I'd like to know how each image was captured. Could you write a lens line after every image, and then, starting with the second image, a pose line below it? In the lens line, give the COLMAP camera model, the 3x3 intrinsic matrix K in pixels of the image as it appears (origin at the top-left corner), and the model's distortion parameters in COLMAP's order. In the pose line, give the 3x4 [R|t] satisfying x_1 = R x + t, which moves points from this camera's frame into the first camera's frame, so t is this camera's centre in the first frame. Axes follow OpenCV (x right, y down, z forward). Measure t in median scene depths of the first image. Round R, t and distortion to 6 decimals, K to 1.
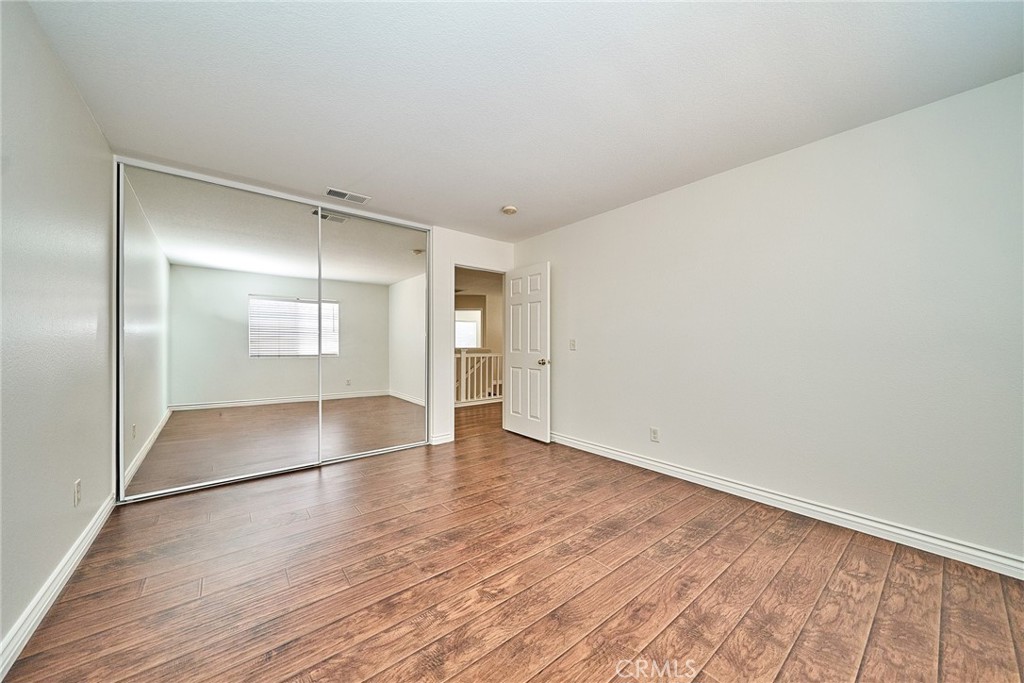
lens RADIAL K [[348.5, 0, 509.6], [0, 348.5, 343.4], [0, 0, 1]] dist [-0.000486, -0.000207]
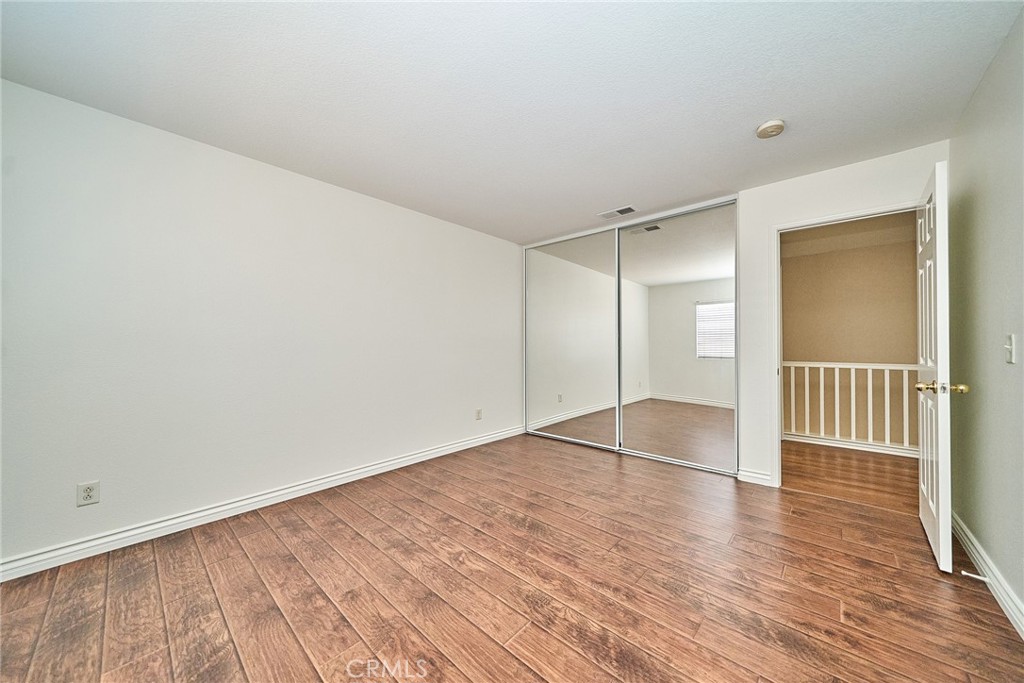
lens RADIAL K [[359.9, 0, 520.0], [0, 359.9, 339.7], [0, 0, 1]] dist [-0.001073, -0.000294]
pose [[0.171064, -0.016328, -0.985125, 0.814651], [0.000506, 0.999864, -0.016484, -0.000257], [0.985260, 0.002321, 0.171049, 0.678465]]
